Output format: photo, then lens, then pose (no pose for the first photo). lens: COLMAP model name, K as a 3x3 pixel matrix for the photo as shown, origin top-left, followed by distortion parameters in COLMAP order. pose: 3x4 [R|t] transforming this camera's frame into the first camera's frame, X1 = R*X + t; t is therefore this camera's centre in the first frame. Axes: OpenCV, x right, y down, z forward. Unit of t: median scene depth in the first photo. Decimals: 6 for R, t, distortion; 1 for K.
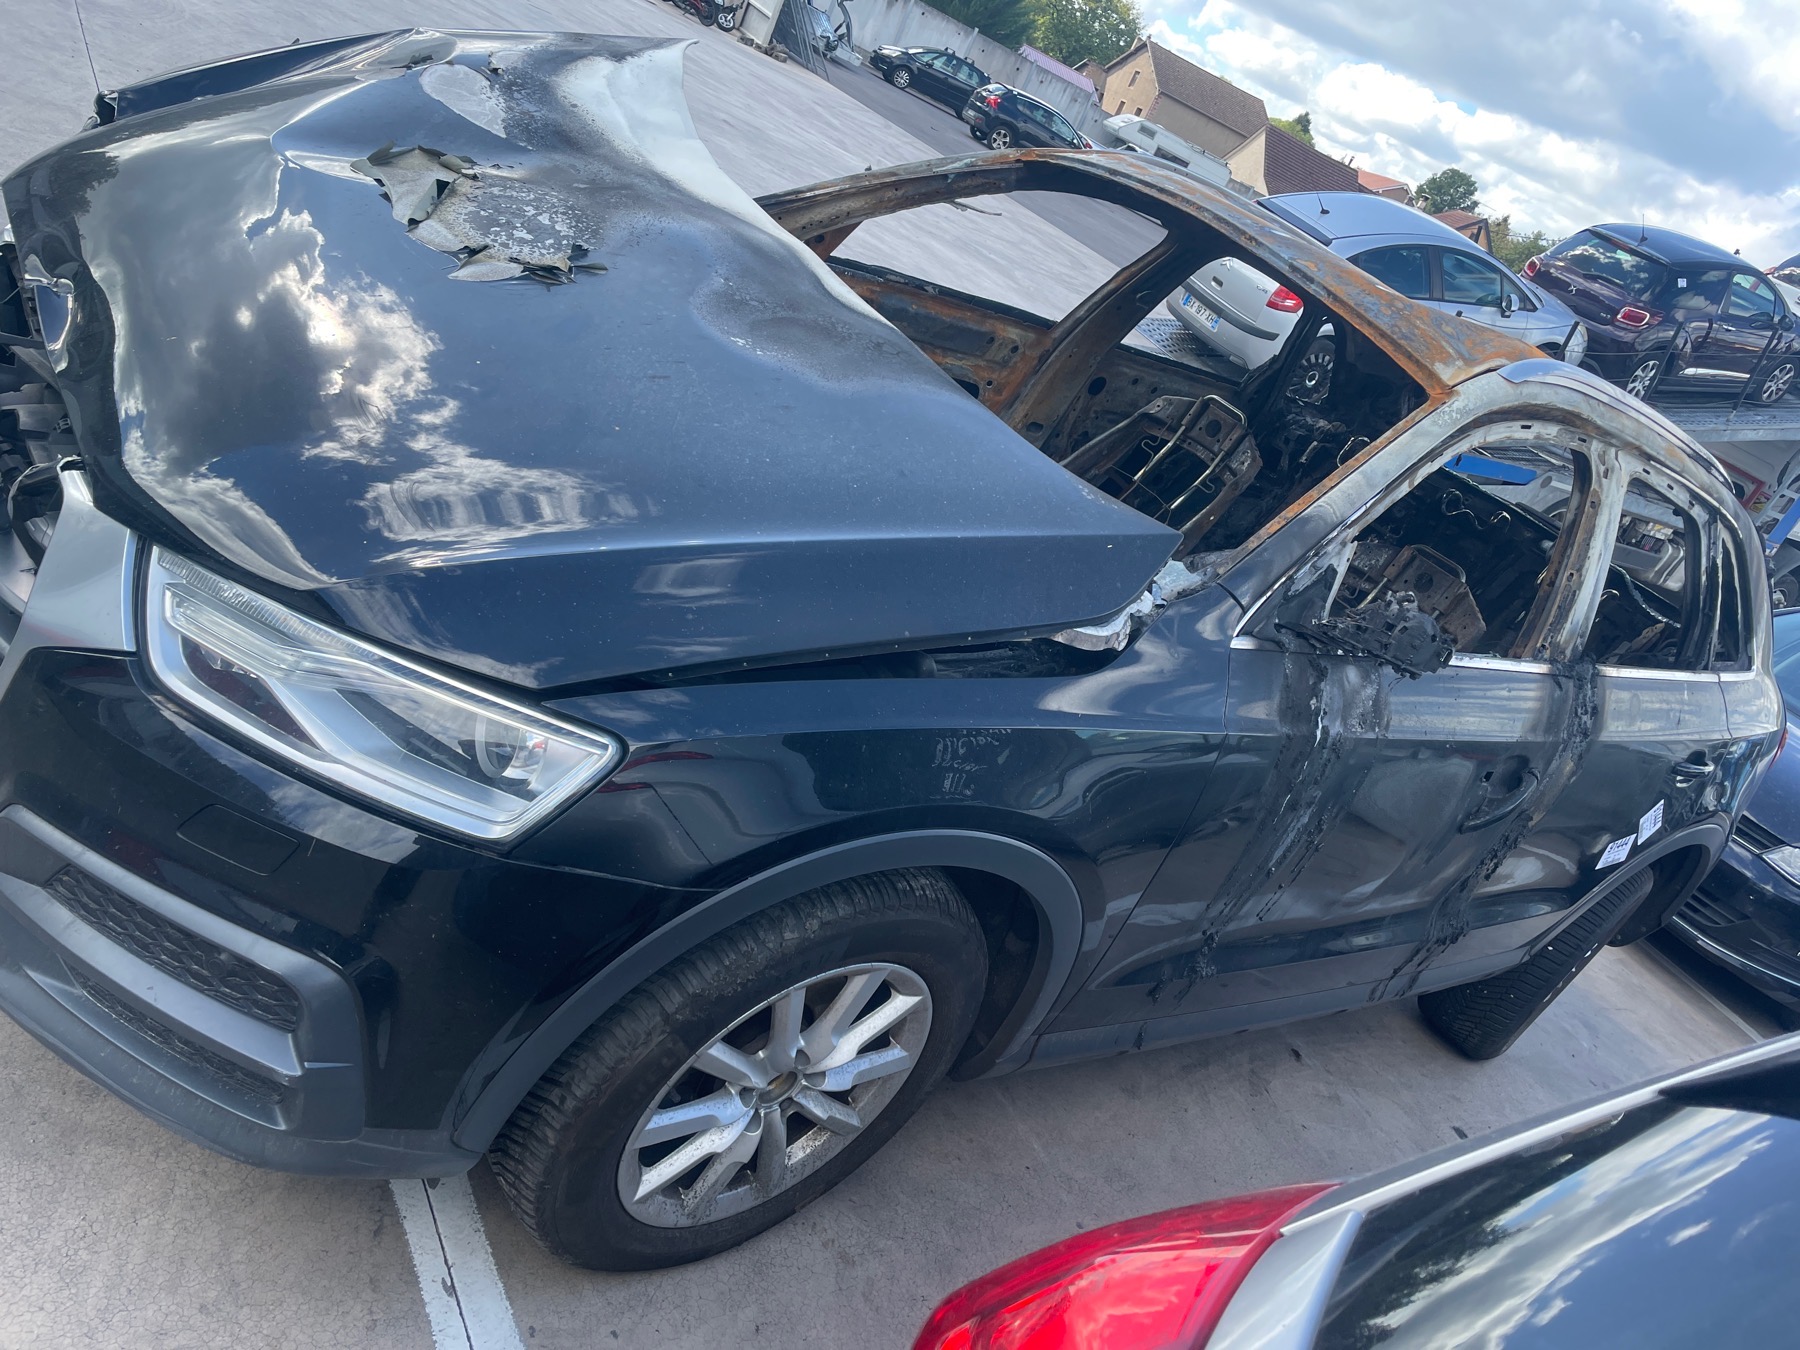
lens RADIAL K [[1378.8, 0, 904.1], [0, 1378.8, 707.1], [0, 0, 1]] dist [0.077228, -0.103556]
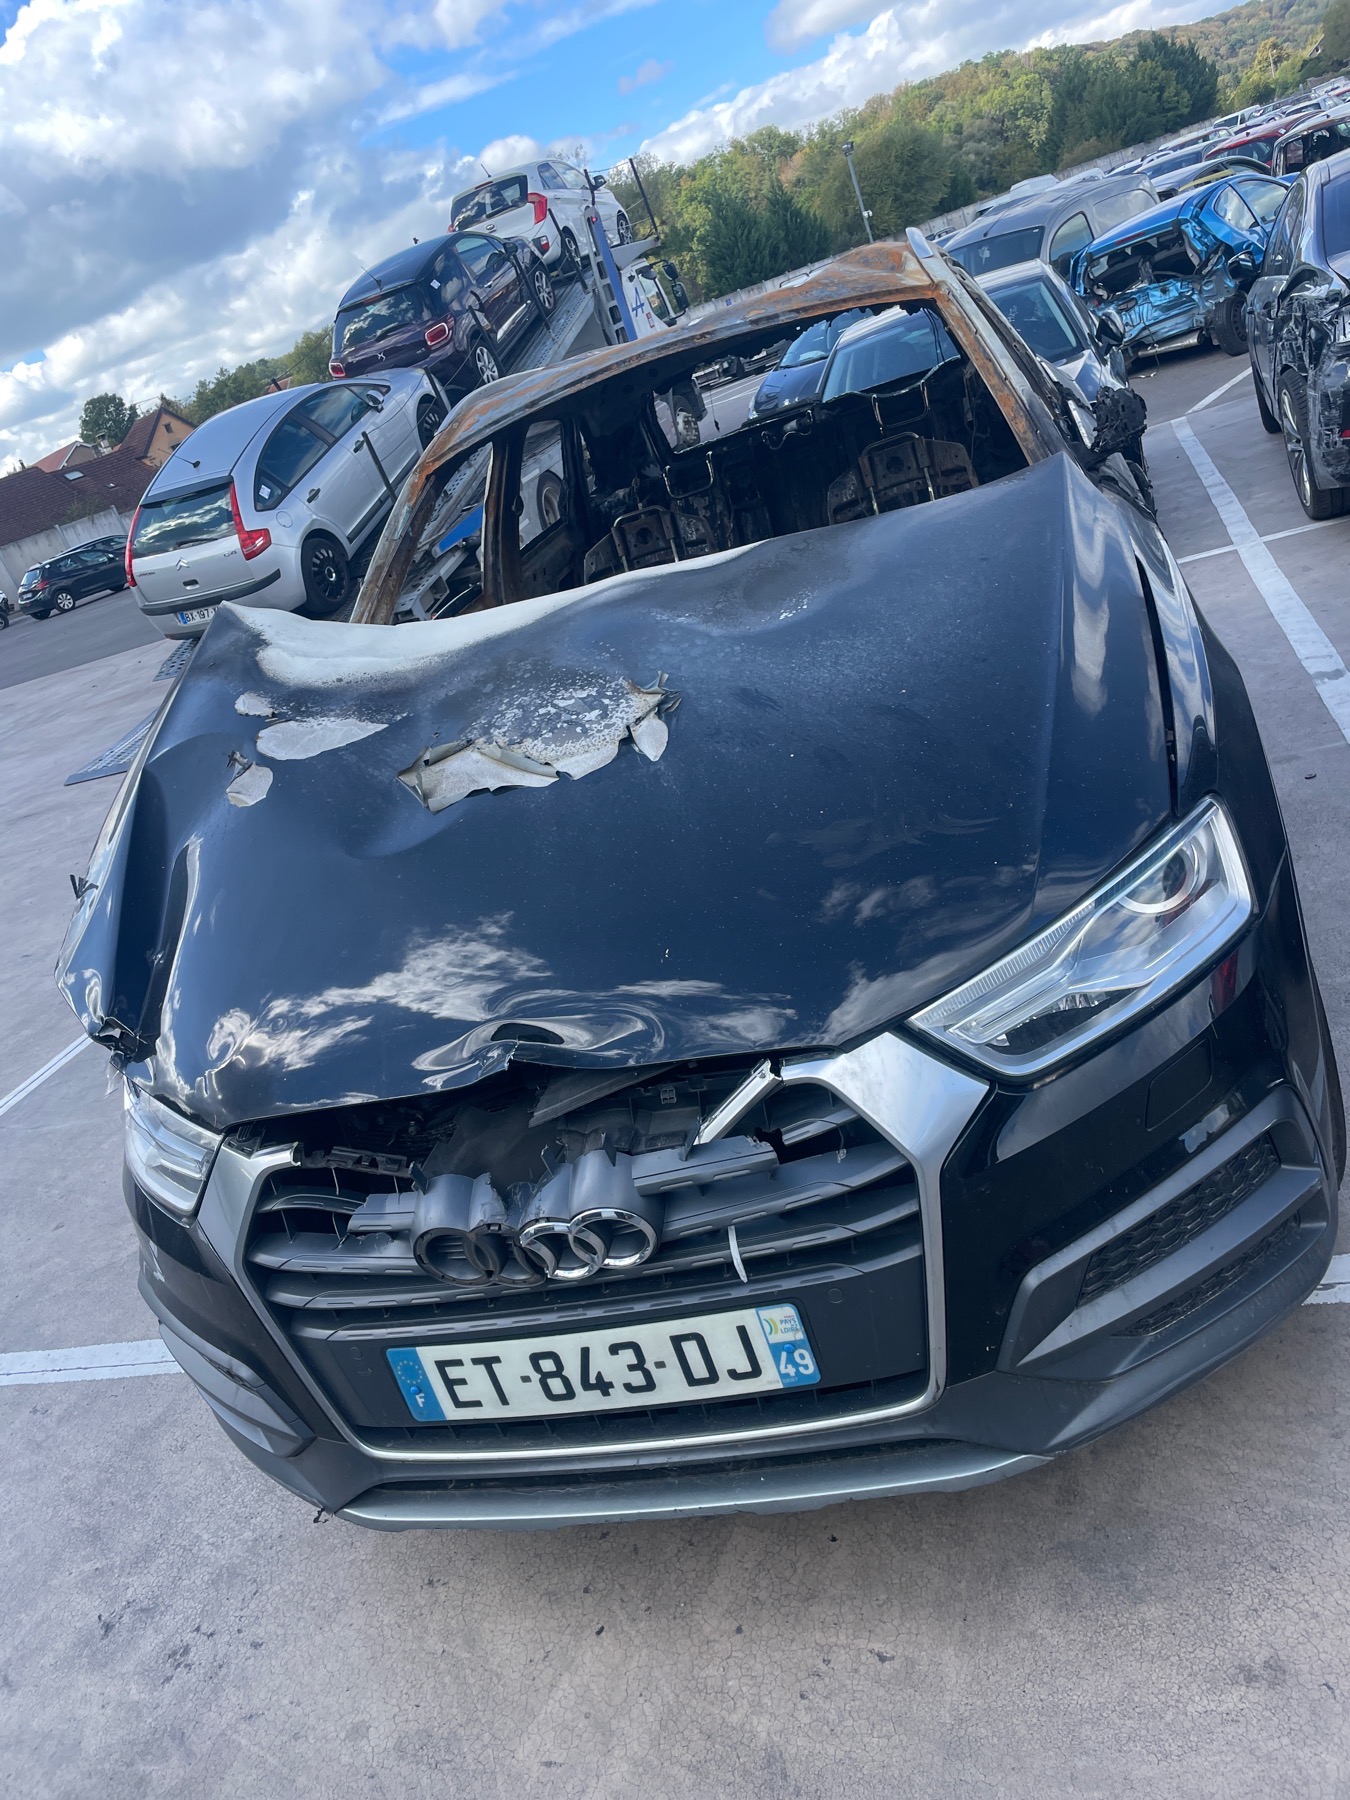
lens RADIAL K [[1378.8, 0, 685.3], [0, 1378.8, 902.6], [0, 0, 1]] dist [0.077228, -0.103556]
pose [[0.487400, -0.804548, 0.339328, -0.112621], [0.807356, 0.563259, 0.175829, -0.061554], [-0.332592, 0.188259, 0.924089, 0.006845]]
